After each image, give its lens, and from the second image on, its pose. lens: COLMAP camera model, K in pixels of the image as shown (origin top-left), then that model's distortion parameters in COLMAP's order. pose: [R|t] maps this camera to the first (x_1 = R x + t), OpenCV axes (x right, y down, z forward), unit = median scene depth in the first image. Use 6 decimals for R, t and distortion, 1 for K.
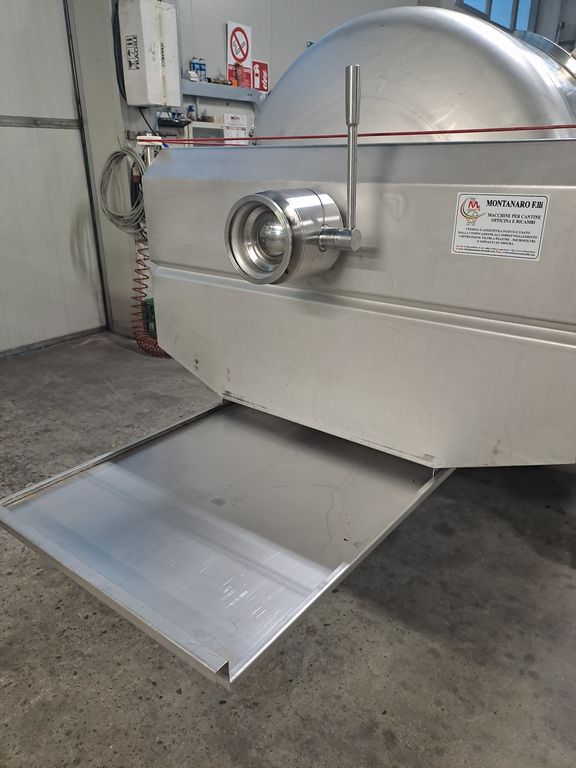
lens RADIAL K [[566.5, 0, 282.0], [0, 566.5, 384.8], [0, 0, 1]] dist [0.029569, -0.009744]
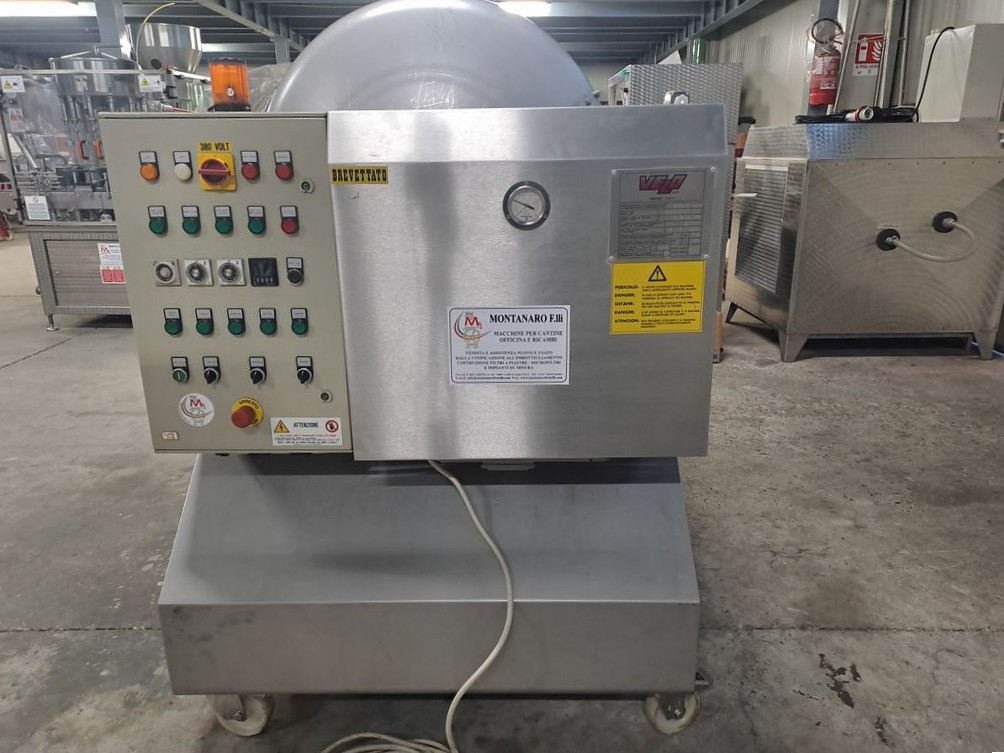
lens RADIAL K [[747.7, 0, 512.7], [0, 747.7, 374.0], [0, 0, 1]] dist [0.060756, -0.034531]
pose [[-0.776805, 0.187199, -0.601275, 1.371558], [-0.225023, 0.809248, 0.542662, -0.917124], [0.588166, 0.556843, -0.586504, 2.376406]]
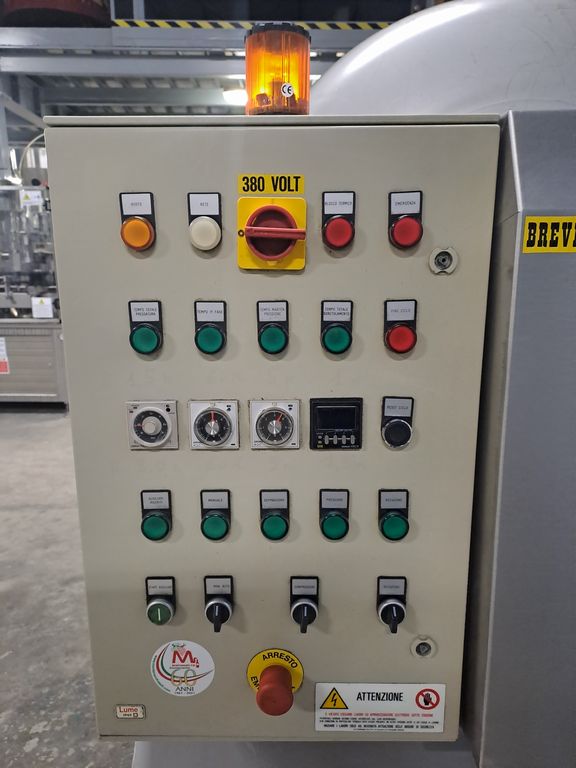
lens RADIAL K [[571.1, 0, 288.0], [0, 571.1, 384.0], [0, 0, 1]] dist [0.049724, -0.031893]
pose [[-0.772528, 0.134736, -0.620521, 1.284864], [-0.230928, 0.850698, 0.472213, -0.655591], [0.591500, 0.508094, -0.626073, 1.824562]]
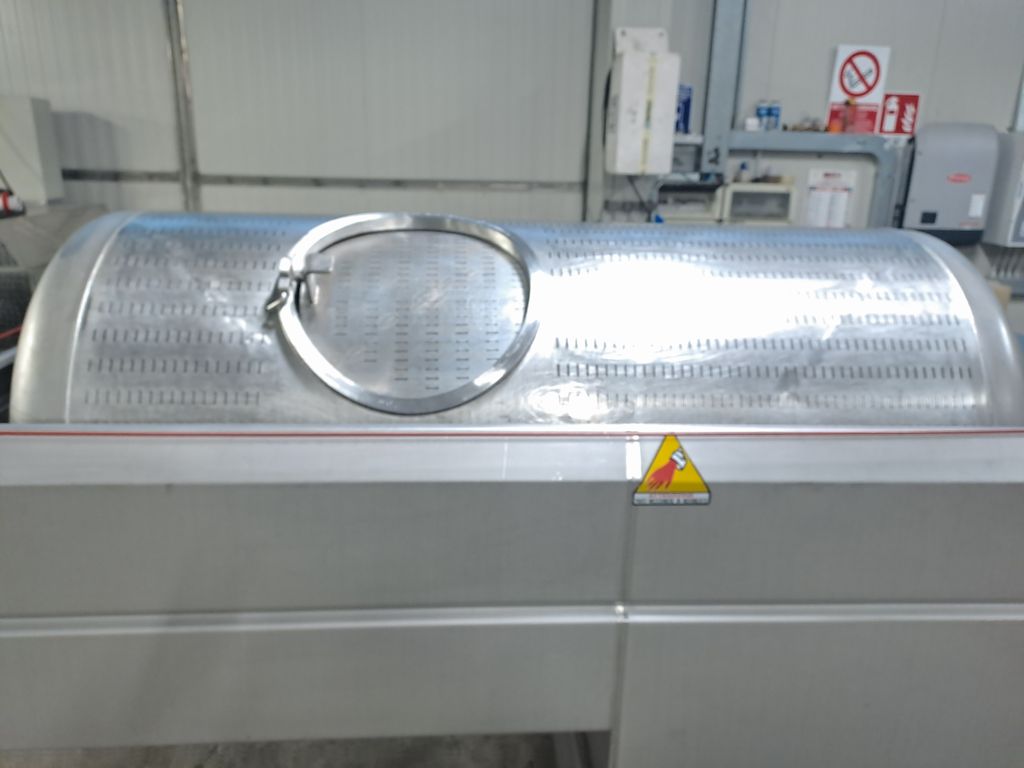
lens RADIAL K [[761.4, 0, 512.0], [0, 761.4, 384.0], [0, 0, 1]] dist [0.049724, -0.031893]
pose [[0.681189, 0.226770, -0.696101, 1.141222], [-0.298045, 0.954358, 0.019243, -0.424364], [0.668694, 0.194361, 0.717686, 0.417819]]
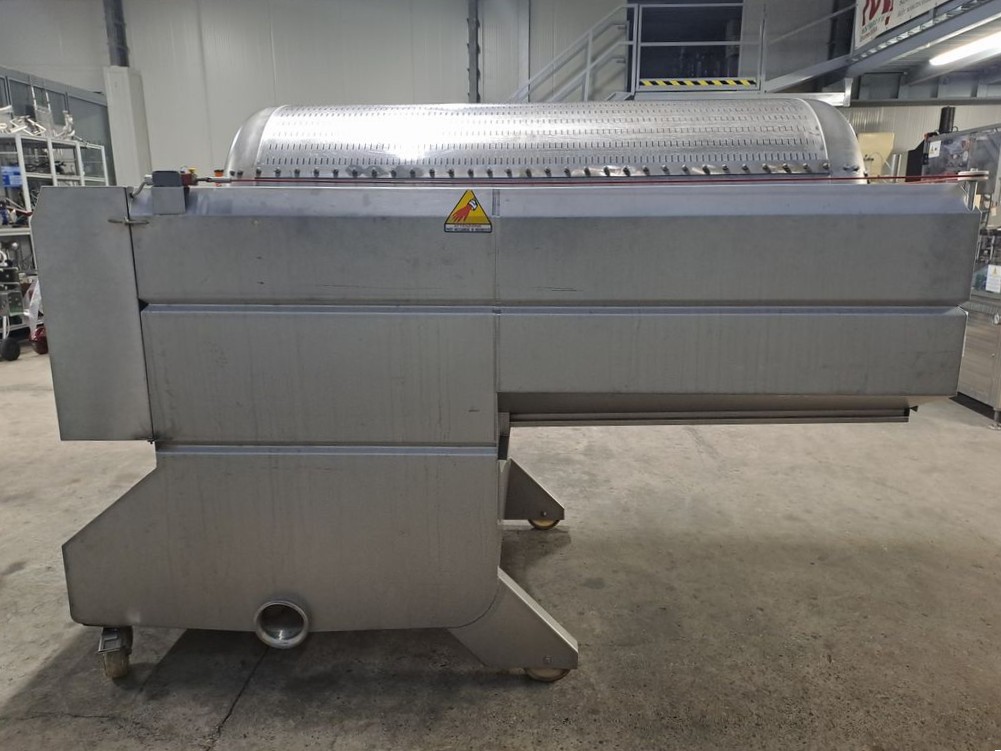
lens RADIAL K [[772.1, 0, 504.3], [0, 772.1, 375.5], [0, 0, 1]] dist [0.050795, -0.006905]
pose [[-0.601985, -0.165150, 0.781242, -0.743605], [0.298196, 0.861101, 0.411806, -0.801577], [-0.740738, 0.480865, -0.469123, 2.054103]]
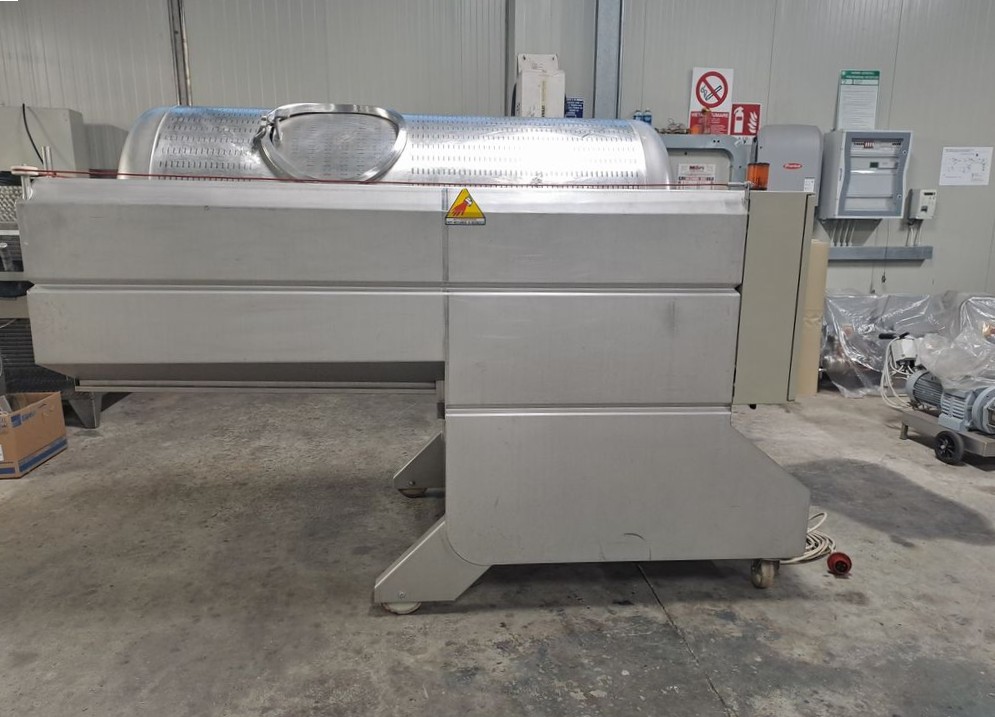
lens RADIAL K [[737.4, 0, 500.6], [0, 737.4, 370.7], [0, 0, 1]] dist [0.041113, -0.005893]
pose [[0.698377, 0.152008, -0.699402, 1.765413], [-0.273904, 0.959561, -0.064951, -0.041413], [0.661246, 0.236929, 0.711771, 0.211550]]
